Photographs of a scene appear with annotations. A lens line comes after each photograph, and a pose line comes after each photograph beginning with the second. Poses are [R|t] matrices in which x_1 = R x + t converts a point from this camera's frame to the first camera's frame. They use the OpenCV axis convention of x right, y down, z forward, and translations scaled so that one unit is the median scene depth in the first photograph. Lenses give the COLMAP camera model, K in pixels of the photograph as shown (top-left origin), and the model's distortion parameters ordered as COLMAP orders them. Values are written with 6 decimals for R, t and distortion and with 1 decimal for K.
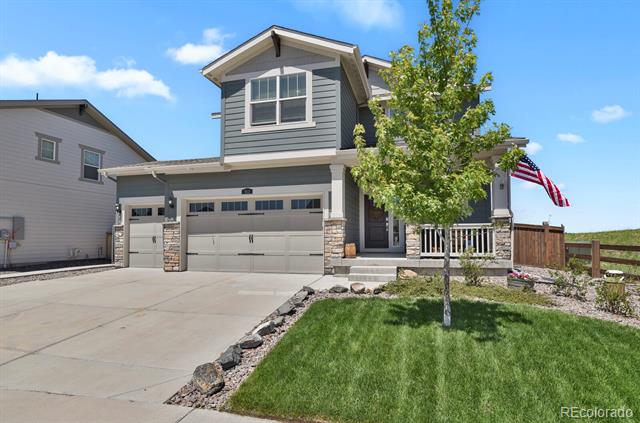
lens RADIAL K [[309.4, 0, 321.6], [0, 309.4, 228.8], [0, 0, 1]] dist [-0.018091, -0.000358]
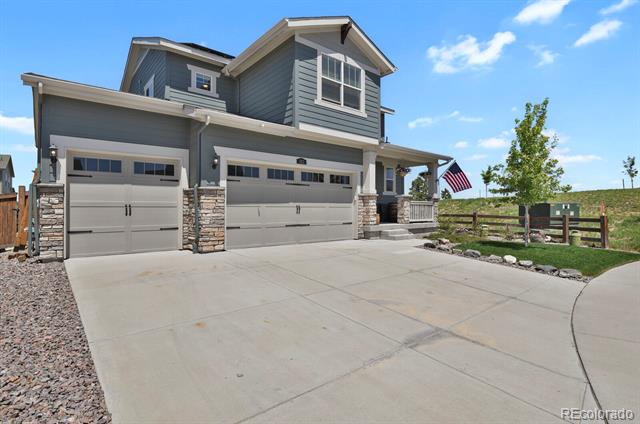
lens RADIAL K [[316.4, 0, 320.0], [0, 316.4, 212.0], [0, 0, 1]] dist [-0.017146, 0.000003]
pose [[0.606481, 0.000460, 0.795098, -1.031526], [-0.024747, 0.999526, 0.018299, 0.020425], [-0.794713, -0.030775, 0.606205, 0.347525]]
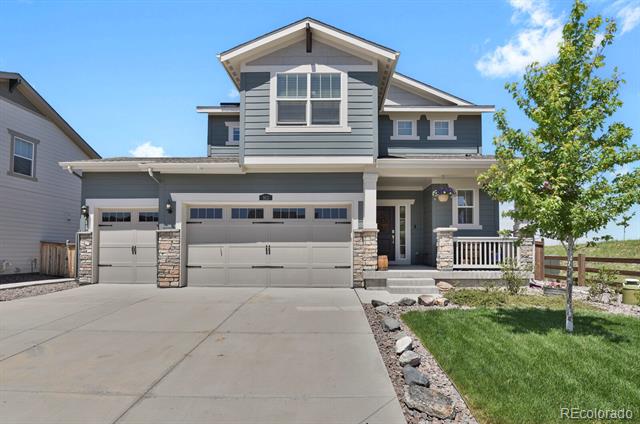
lens RADIAL K [[319.6, 0, 320.7], [0, 319.6, 245.9], [0, 0, 1]] dist [-0.021336, -0.000372]
pose [[0.976334, 0.010578, 0.216009, -0.291722], [-0.013914, 0.999806, 0.013929, 0.005605], [-0.215820, -0.016605, 0.976292, 0.054355]]
